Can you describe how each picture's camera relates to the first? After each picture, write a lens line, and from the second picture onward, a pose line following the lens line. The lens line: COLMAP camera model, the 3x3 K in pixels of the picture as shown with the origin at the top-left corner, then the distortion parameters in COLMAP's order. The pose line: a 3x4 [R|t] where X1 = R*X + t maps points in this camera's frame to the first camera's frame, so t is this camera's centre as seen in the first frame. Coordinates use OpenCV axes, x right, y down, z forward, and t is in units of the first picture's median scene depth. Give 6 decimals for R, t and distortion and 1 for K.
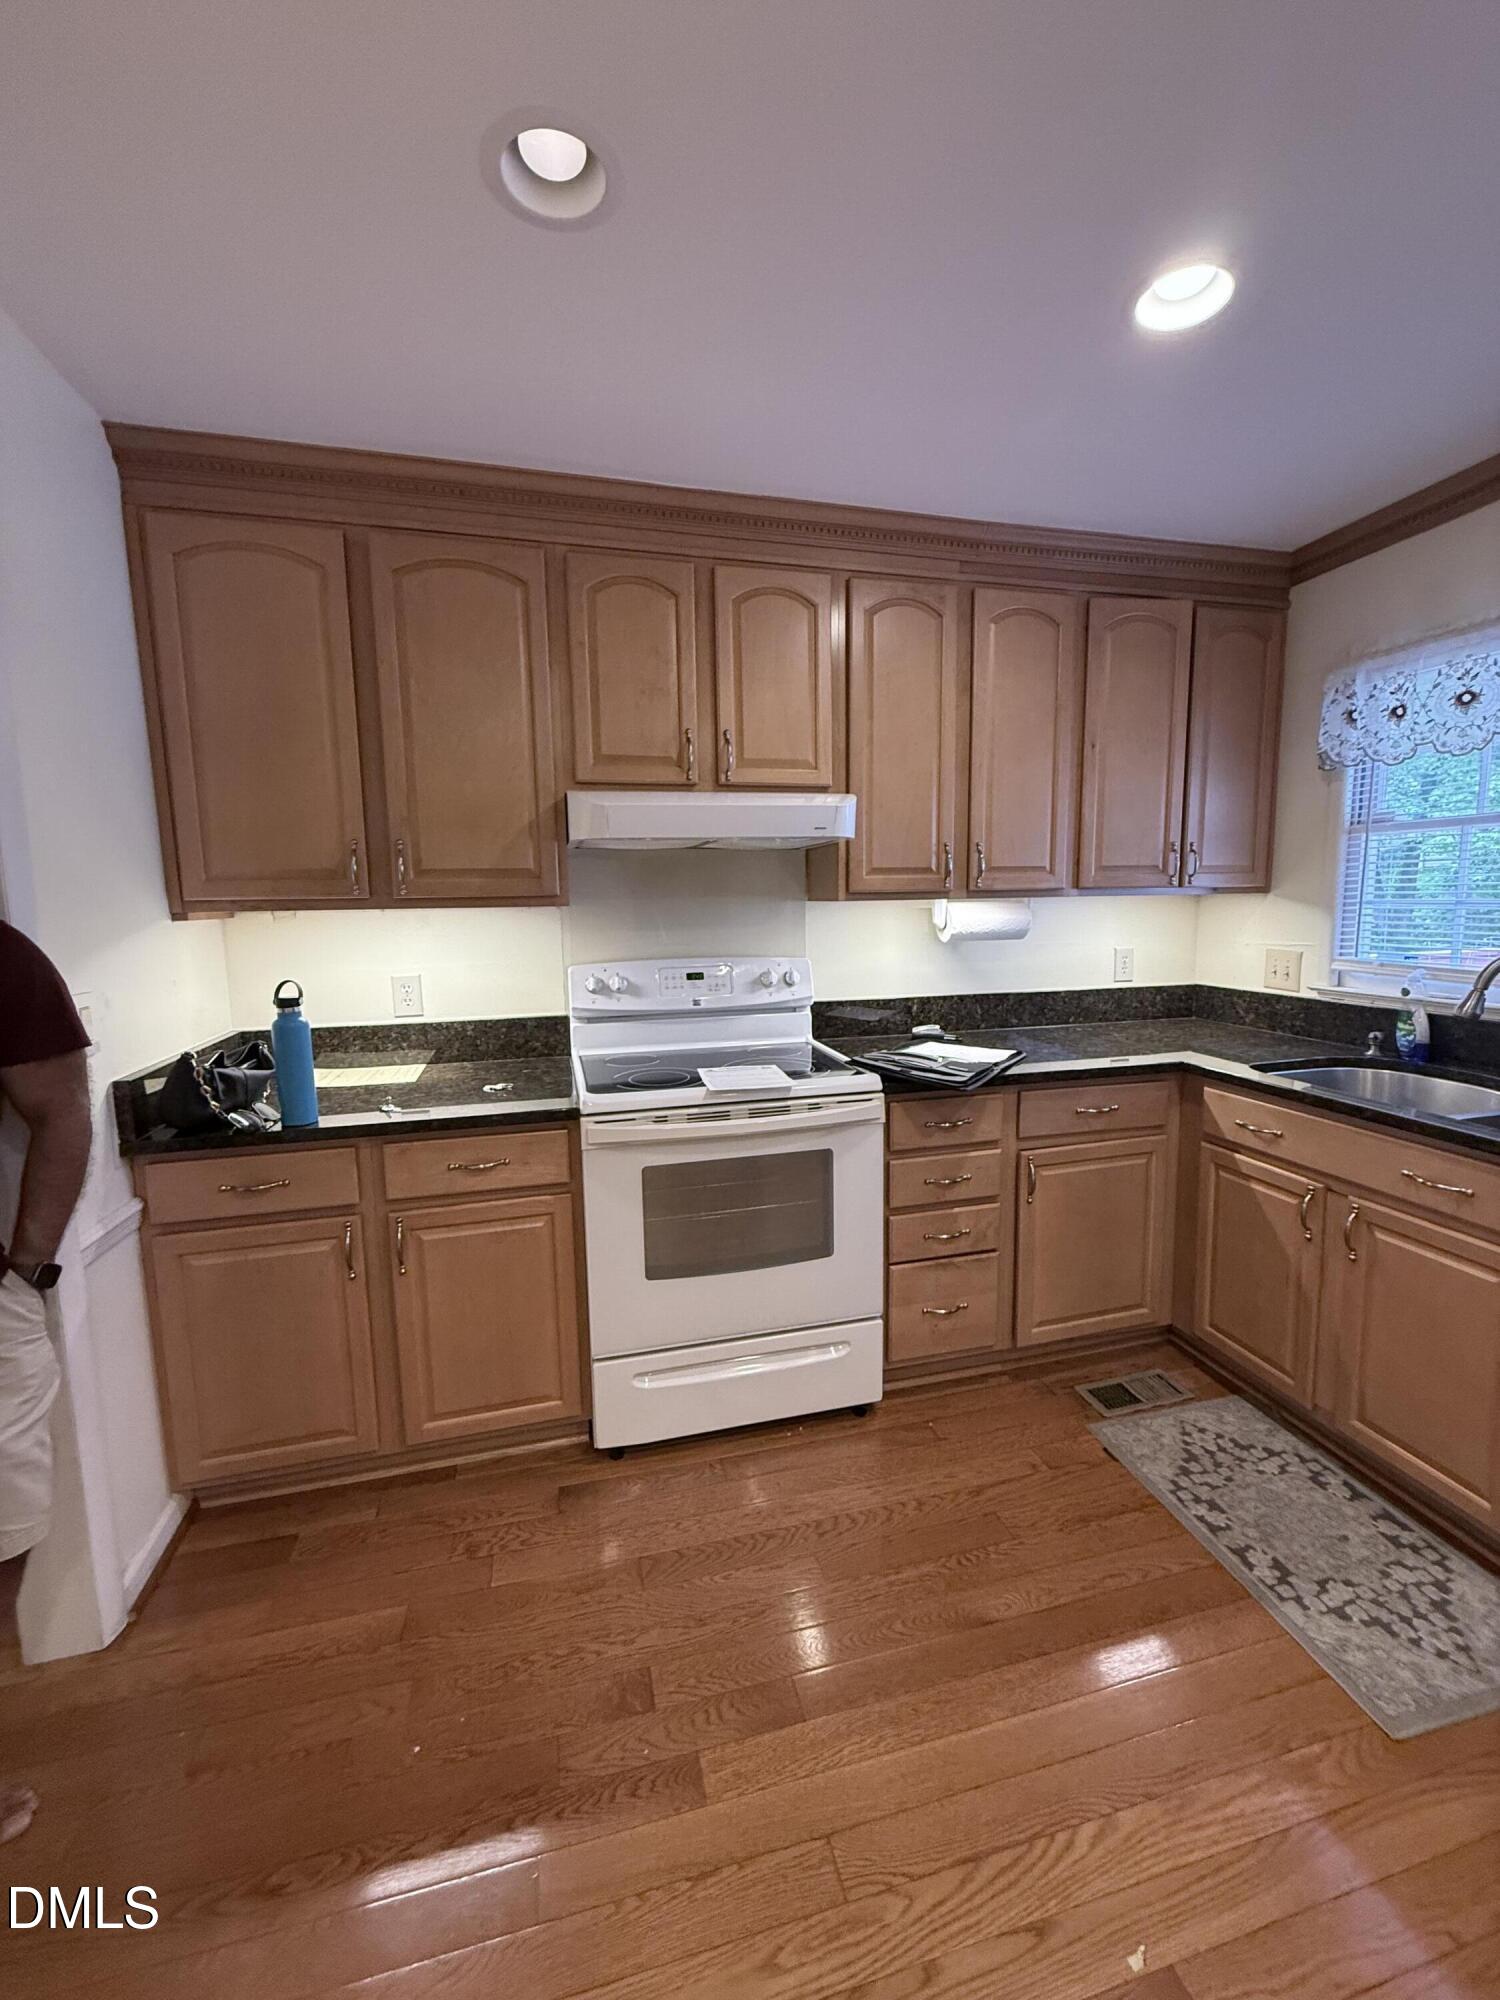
lens RADIAL K [[800.0, 0, 749.4], [0, 800.0, 995.8], [0, 0, 1]] dist [-0.000919, 0.000322]
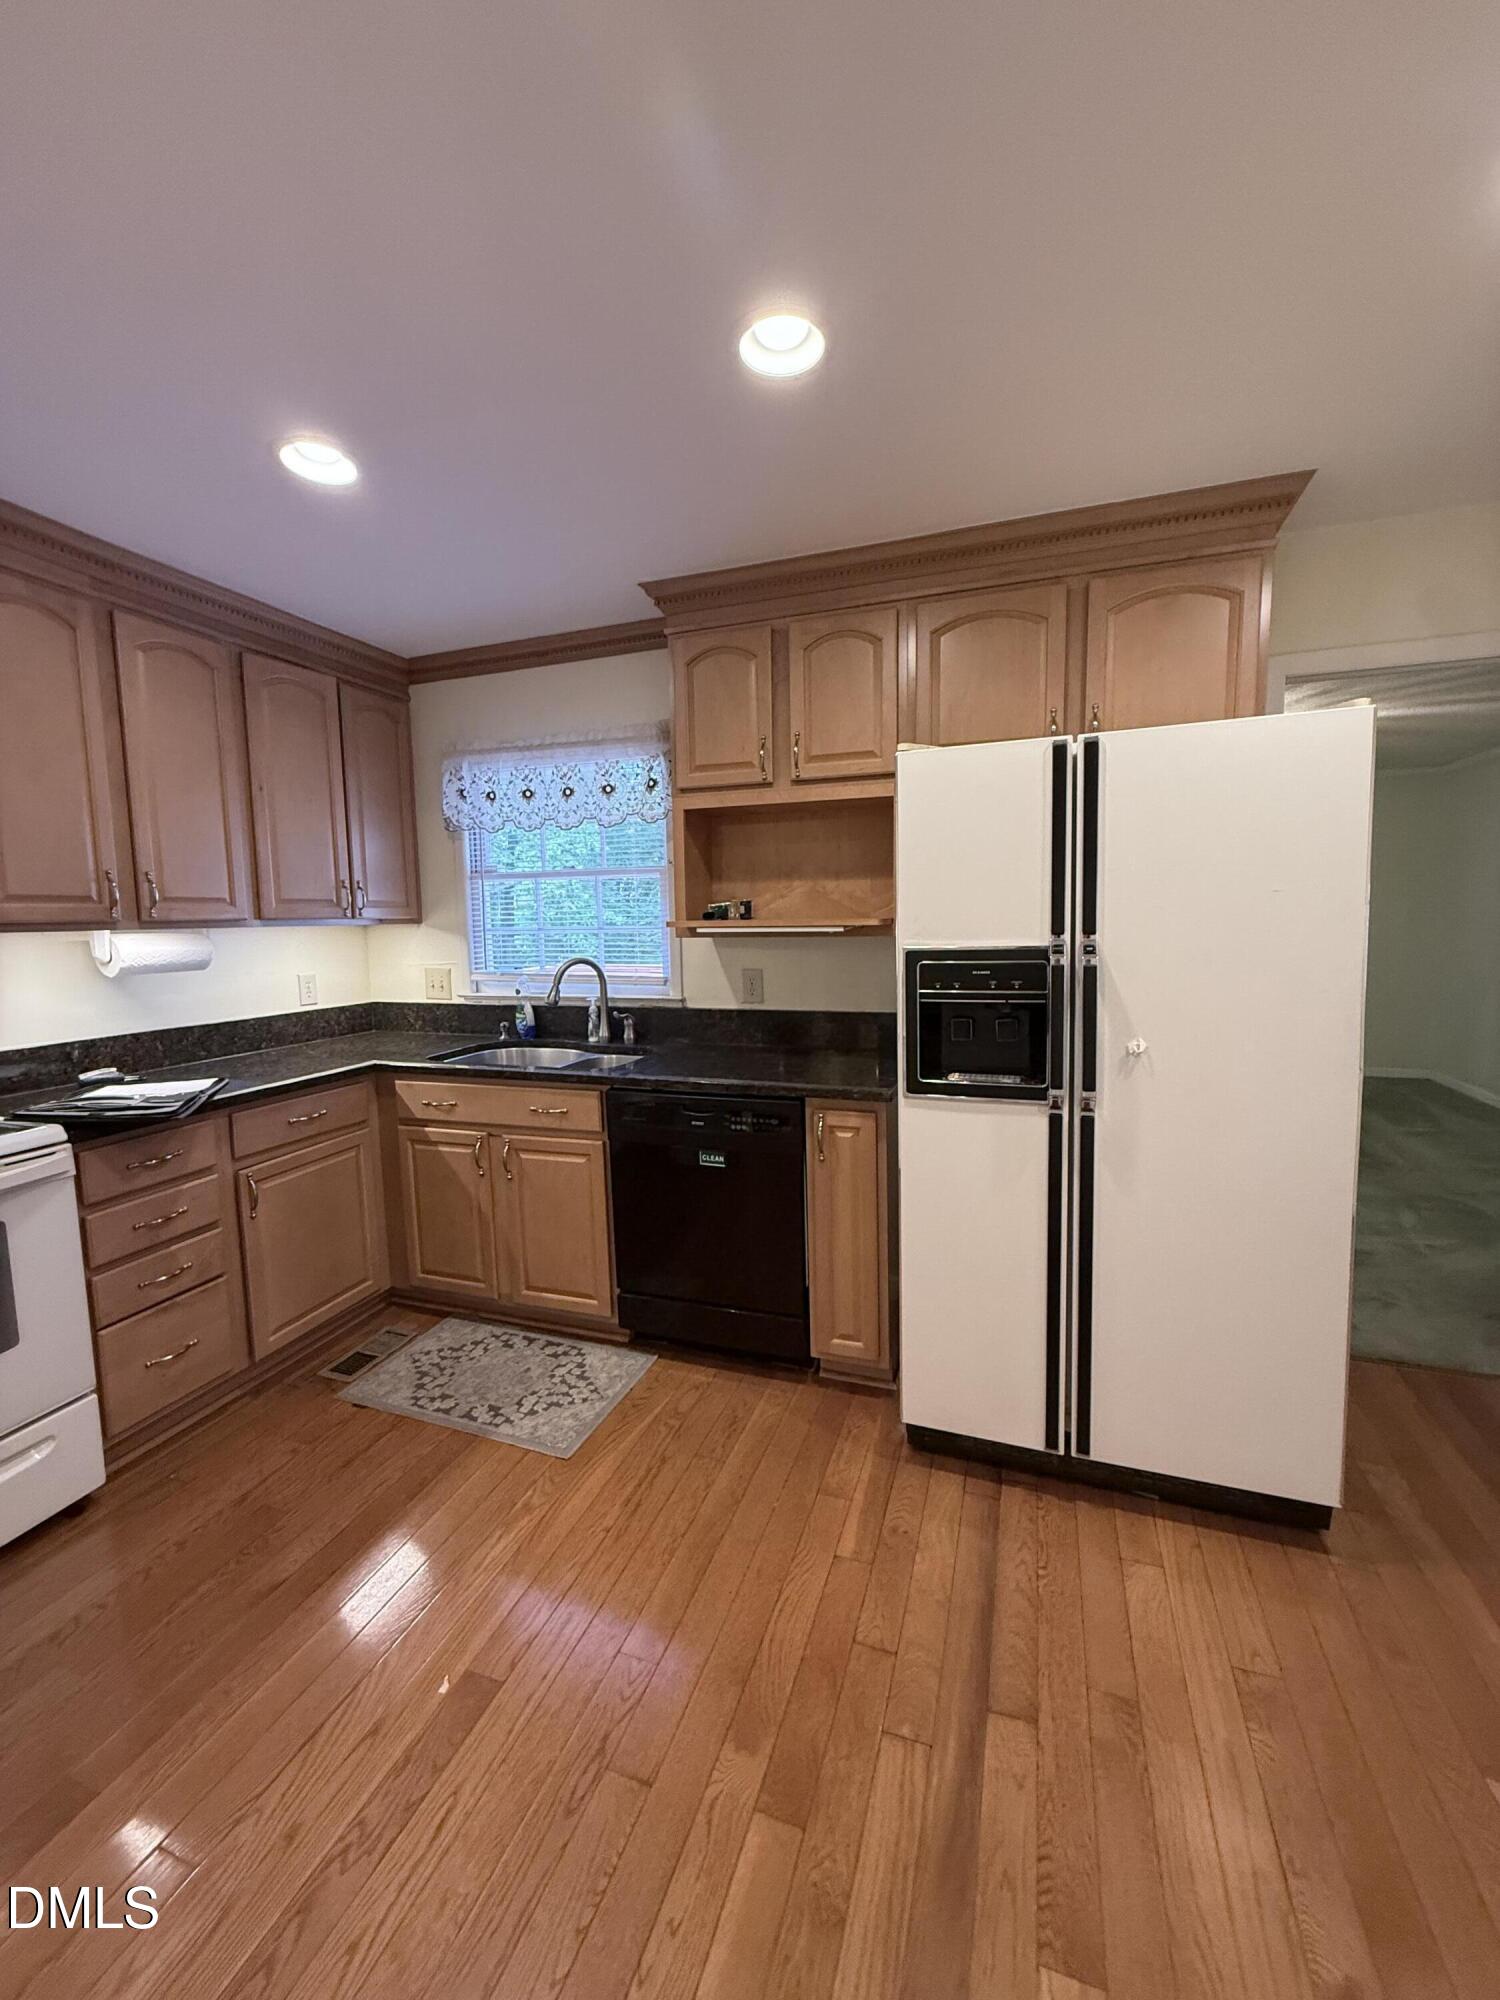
lens RADIAL K [[800.0, 0, 752.7], [0, 800.0, 996.1], [0, 0, 1]] dist [-0.000919, 0.000322]
pose [[0.557601, -0.076751, 0.826553, -0.128959], [0.110038, 0.993764, 0.018045, 0.023508], [-0.822783, 0.080890, 0.562569, -0.150649]]
